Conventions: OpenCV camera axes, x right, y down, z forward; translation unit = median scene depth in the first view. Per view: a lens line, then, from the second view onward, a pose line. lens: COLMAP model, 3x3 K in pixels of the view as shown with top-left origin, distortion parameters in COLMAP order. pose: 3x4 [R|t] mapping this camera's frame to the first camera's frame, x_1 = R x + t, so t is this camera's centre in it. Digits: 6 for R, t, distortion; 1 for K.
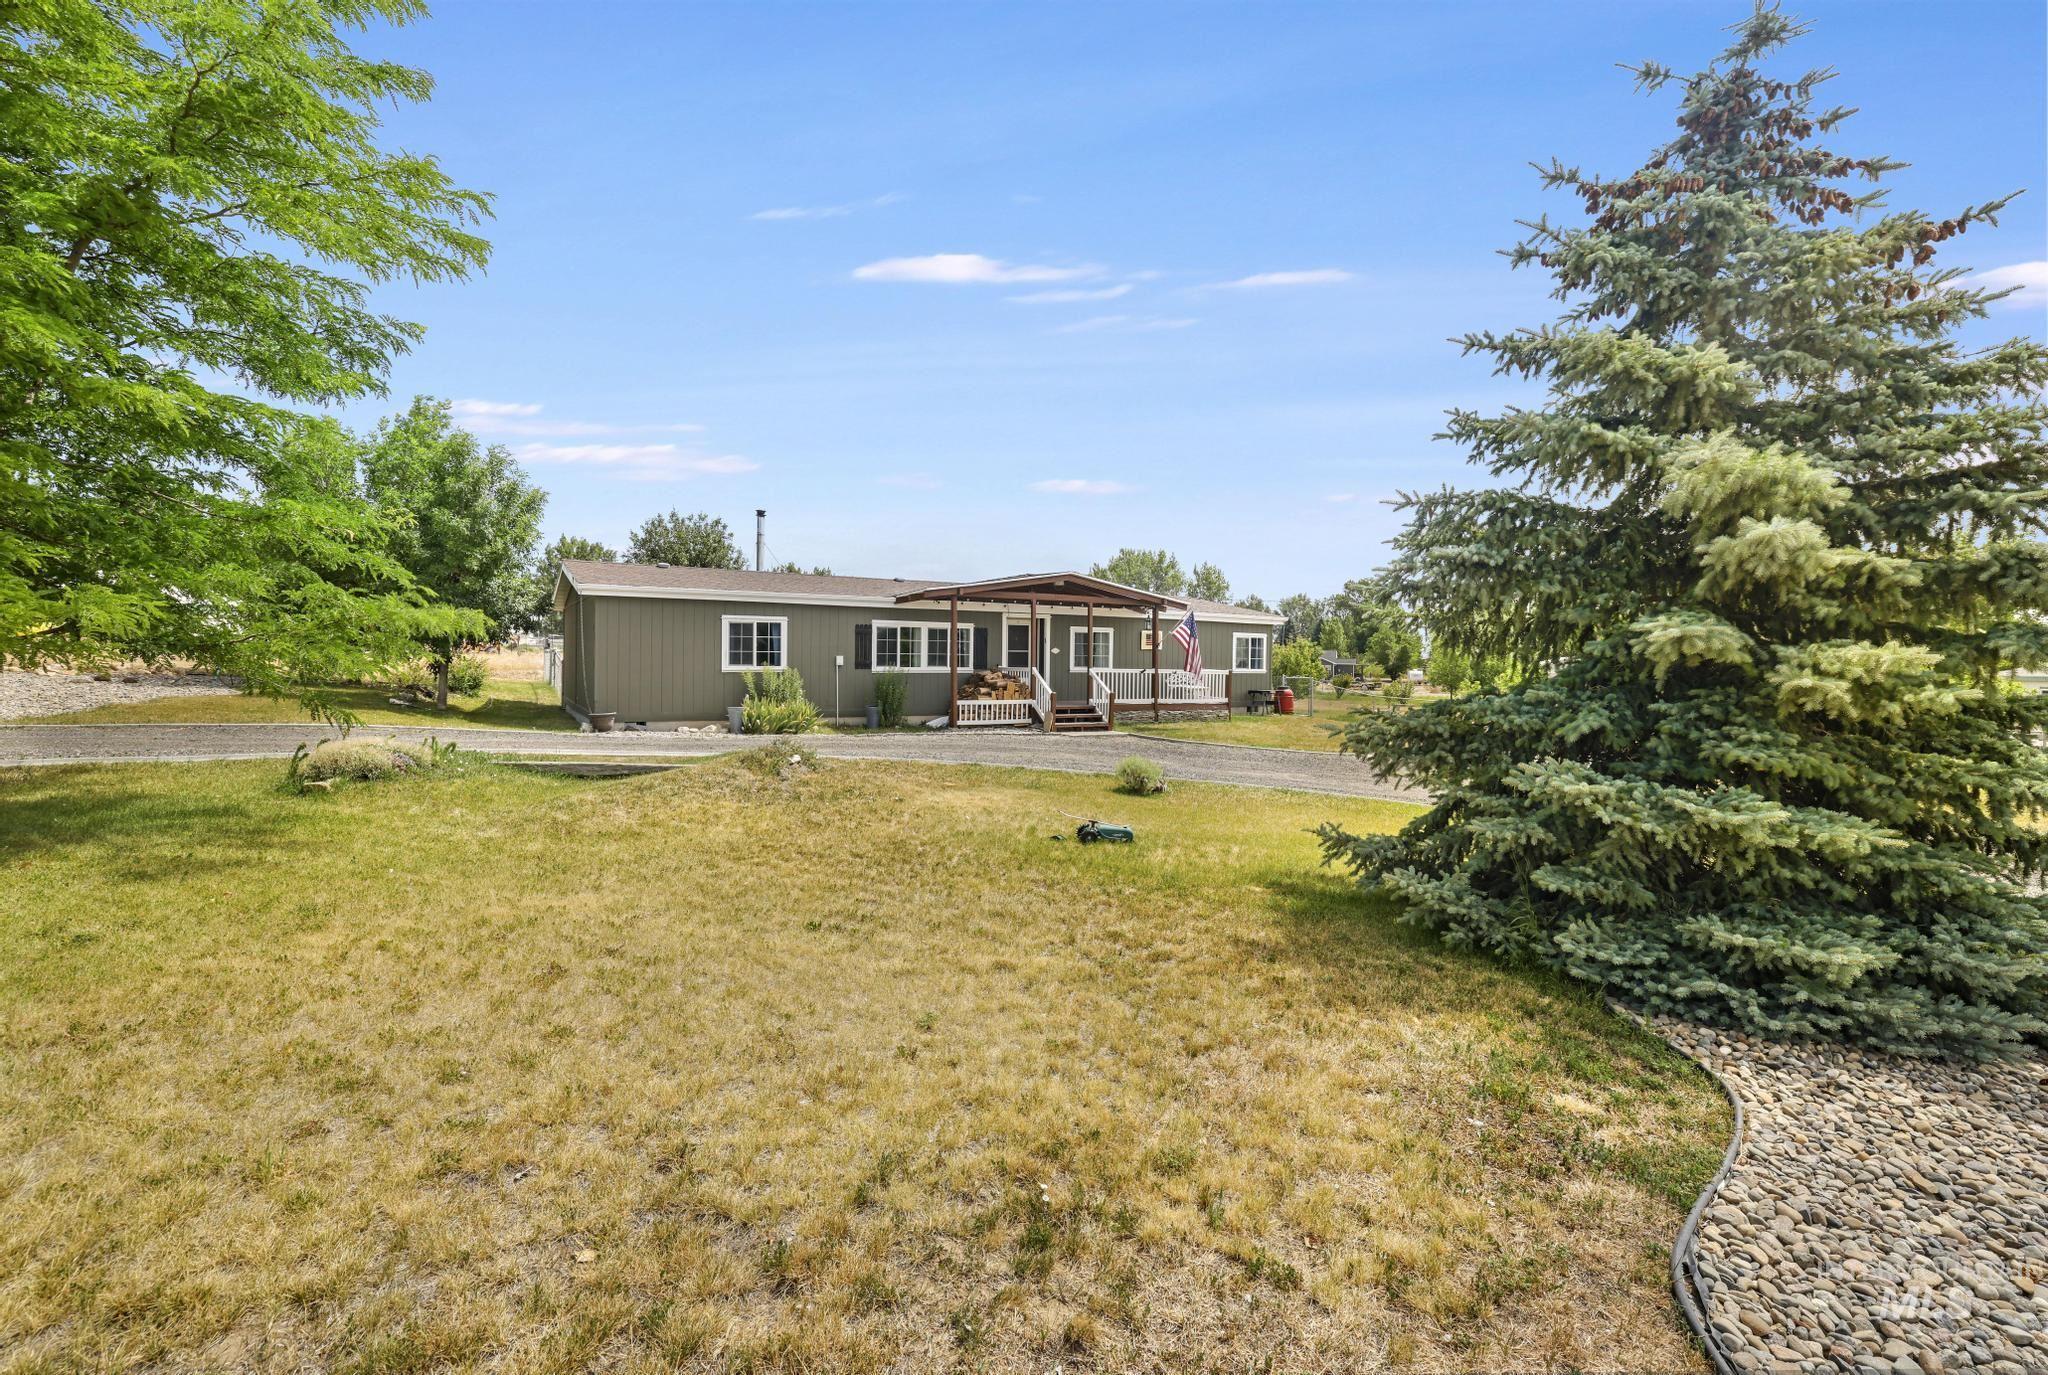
lens RADIAL K [[912.2, 0, 1024.0], [0, 912.2, 687.5], [0, 0, 1]] dist [-0.019542, -0.000032]
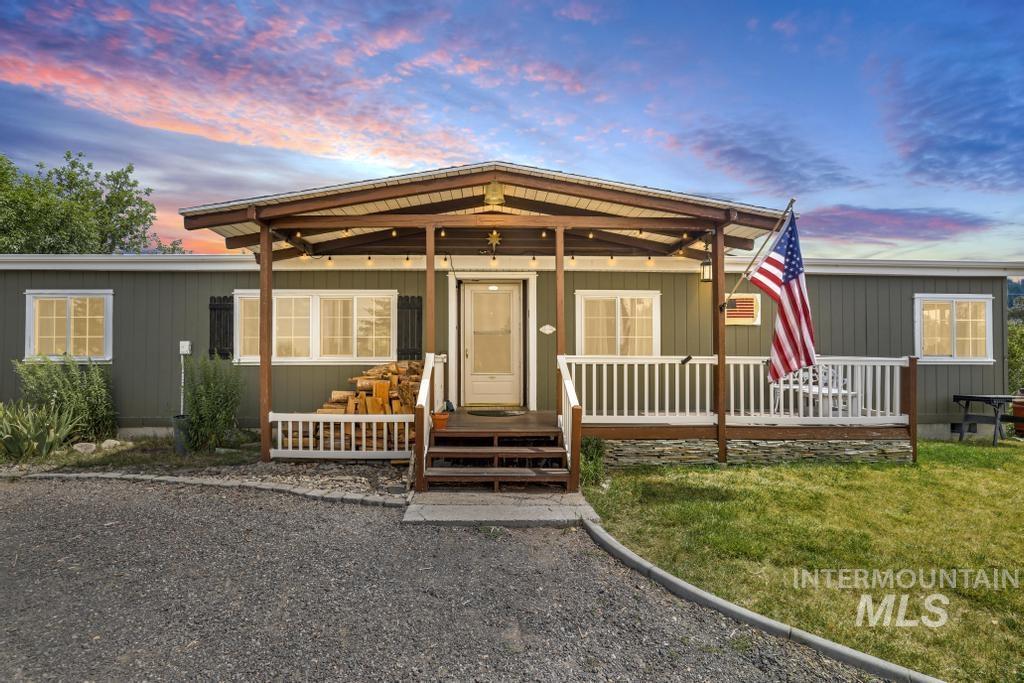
lens RADIAL K [[446.3, 0, 497.0], [0, 446.3, 362.1], [0, 0, 1]] dist [-0.019923, -0.000073]
pose [[0.865316, -0.007063, -0.501177, 0.172882], [-0.006712, 0.999648, -0.025675, -0.010660], [0.501181, 0.025581, 0.864964, 0.786324]]
